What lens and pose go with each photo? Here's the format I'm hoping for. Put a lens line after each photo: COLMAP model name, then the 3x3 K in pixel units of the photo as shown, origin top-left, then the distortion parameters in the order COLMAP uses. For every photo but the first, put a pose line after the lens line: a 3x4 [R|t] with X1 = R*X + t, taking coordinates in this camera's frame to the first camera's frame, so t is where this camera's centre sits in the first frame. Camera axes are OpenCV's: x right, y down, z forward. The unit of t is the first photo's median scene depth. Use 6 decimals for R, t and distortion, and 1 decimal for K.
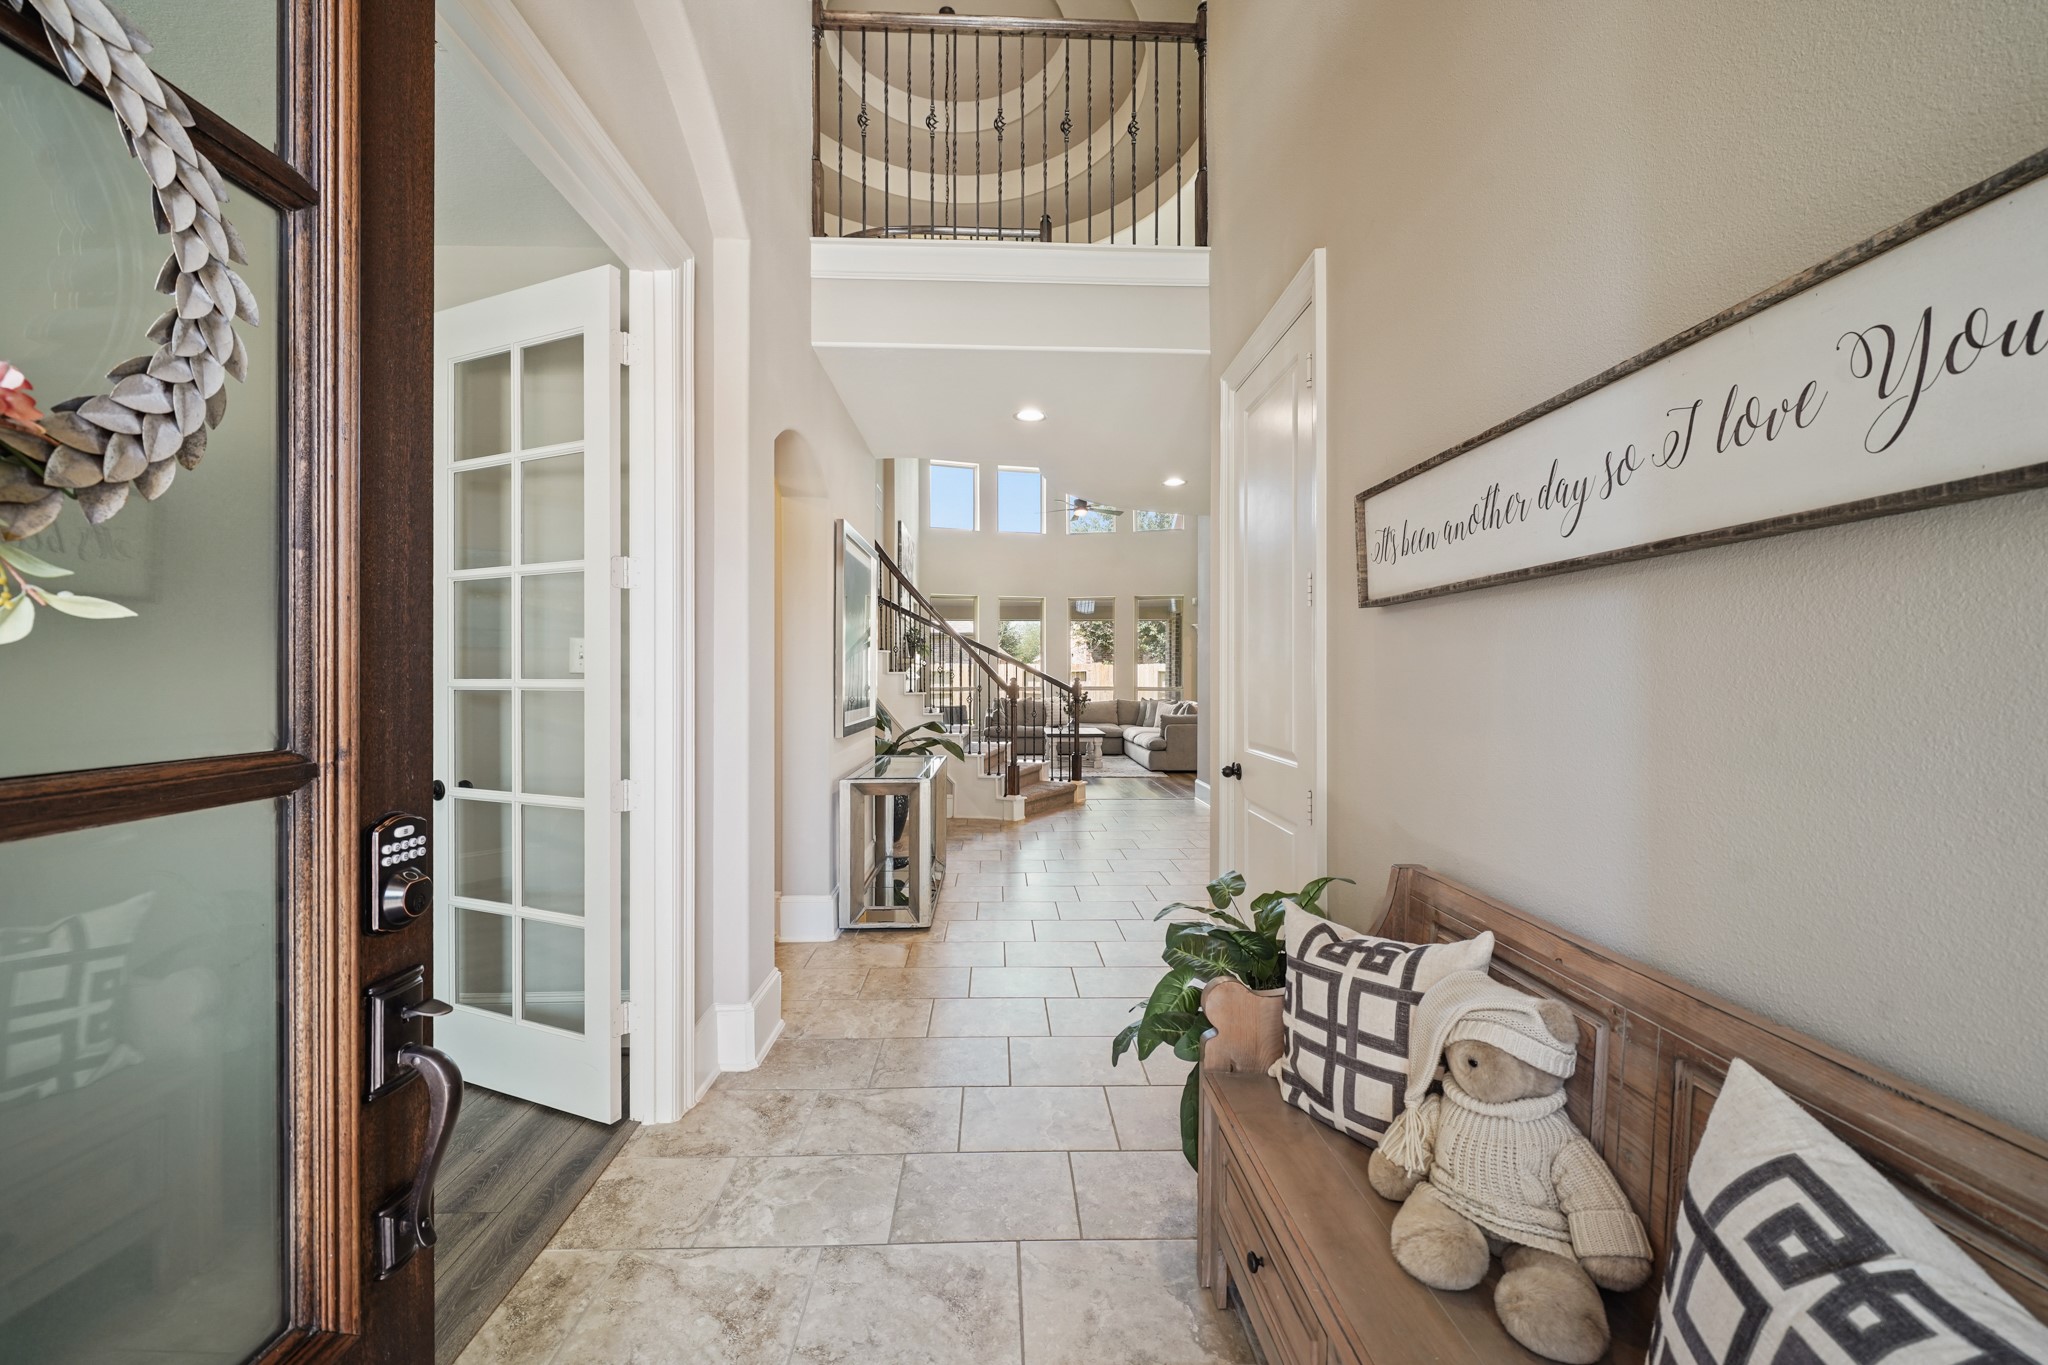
lens RADIAL K [[769.4, 0, 1022.8], [0, 769.4, 678.5], [0, 0, 1]] dist [-0.008109, 0.001215]
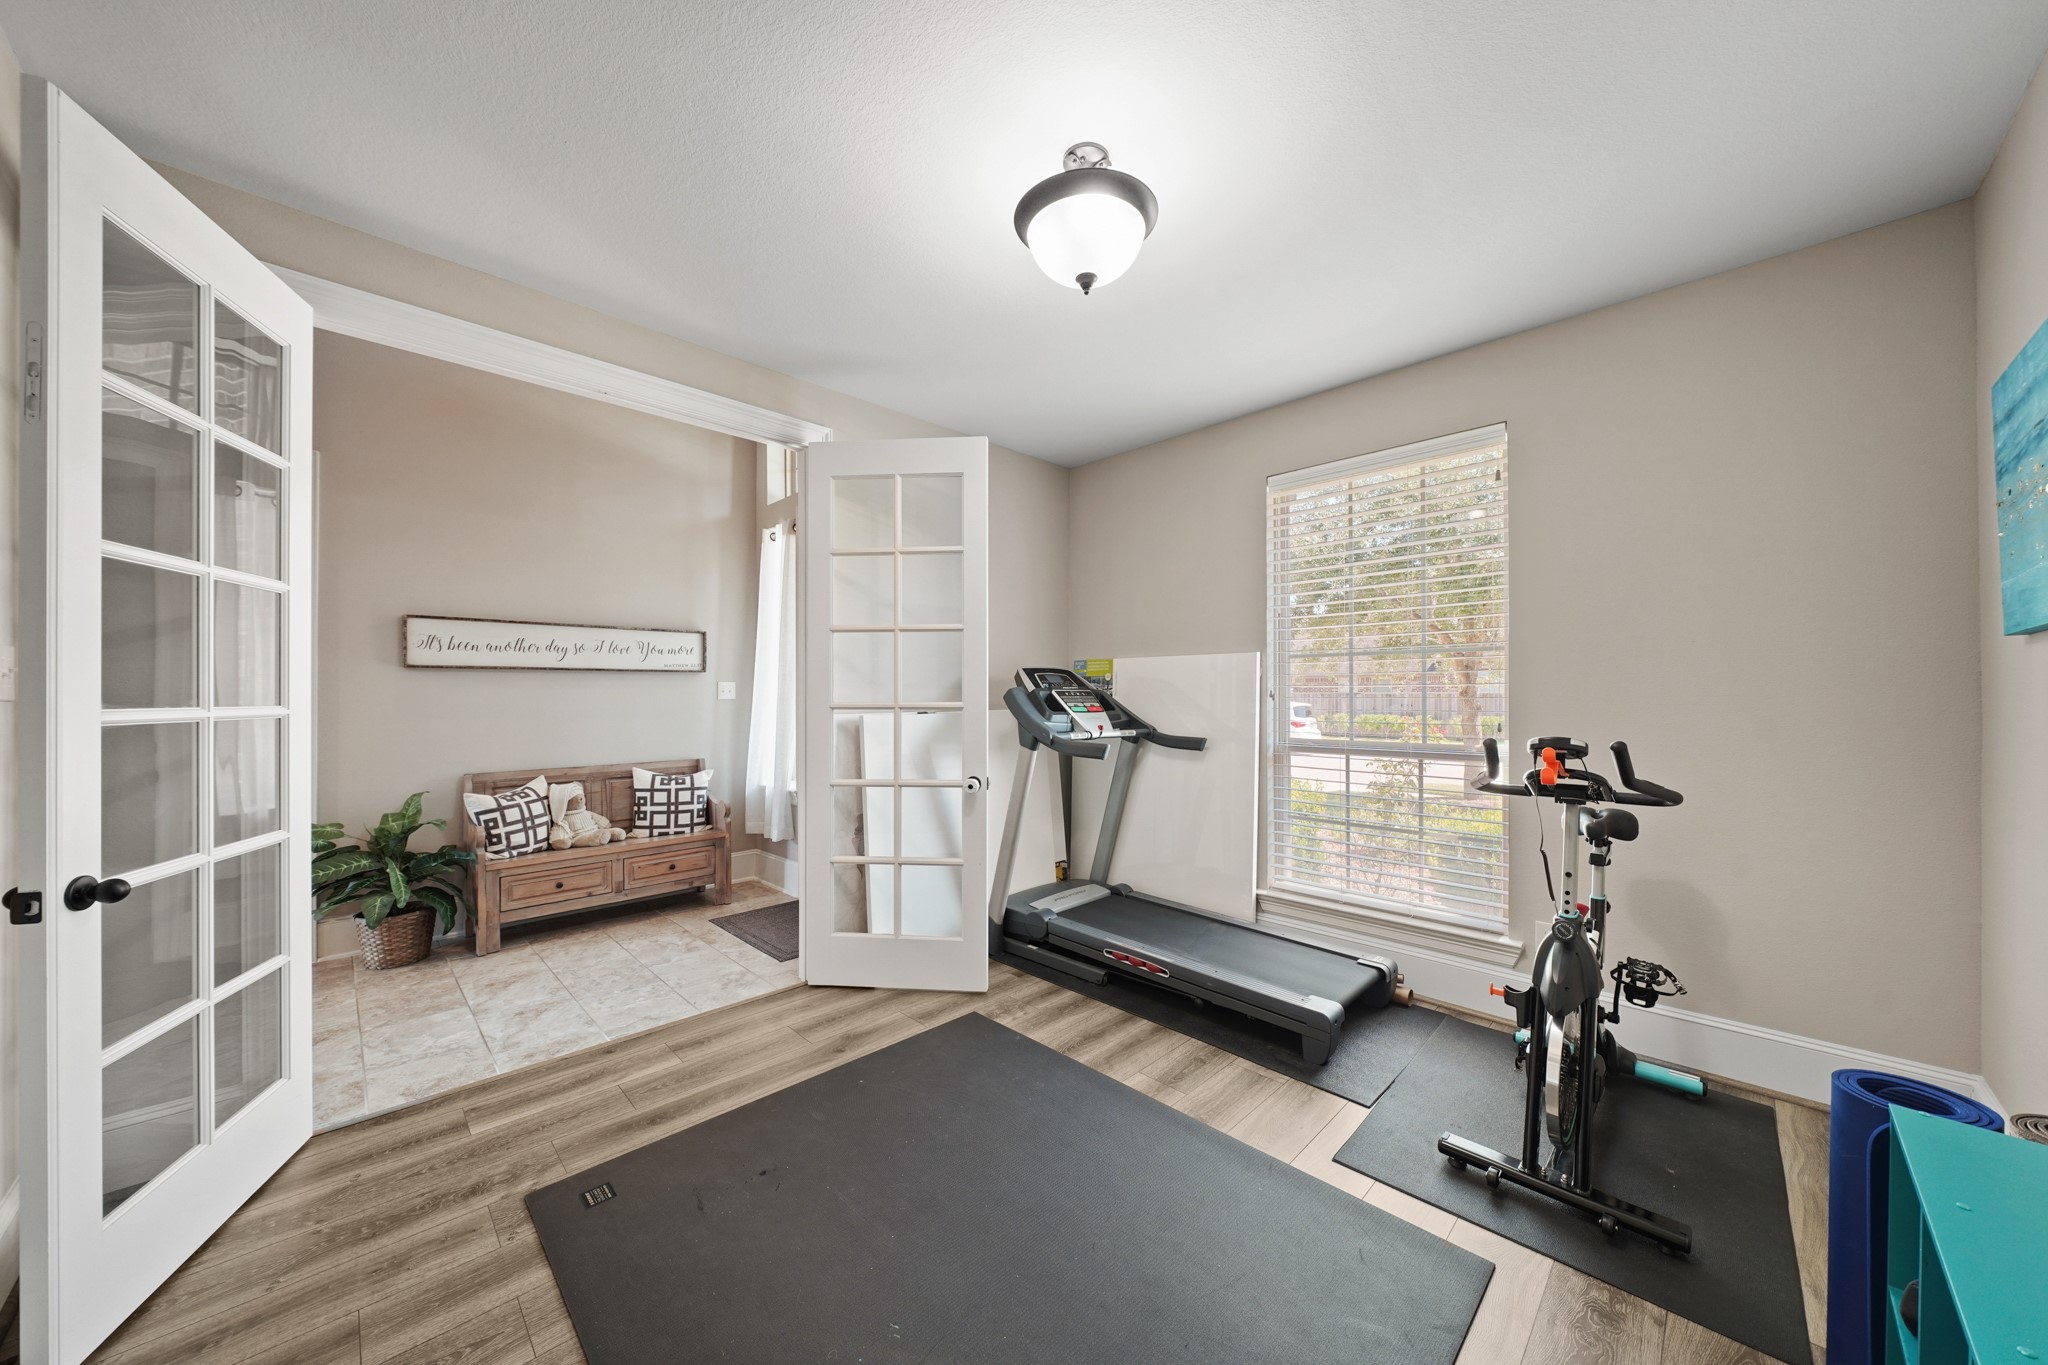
lens RADIAL K [[704.3, 0, 1039.5], [0, 704.3, 693.9], [0, 0, 1]] dist [-0.013615, -0.000225]
pose [[-0.694756, 0.005996, 0.719221, -2.655064], [0.011633, 0.999928, 0.002900, -0.004644], [-0.719151, 0.010382, -0.694776, 1.321809]]
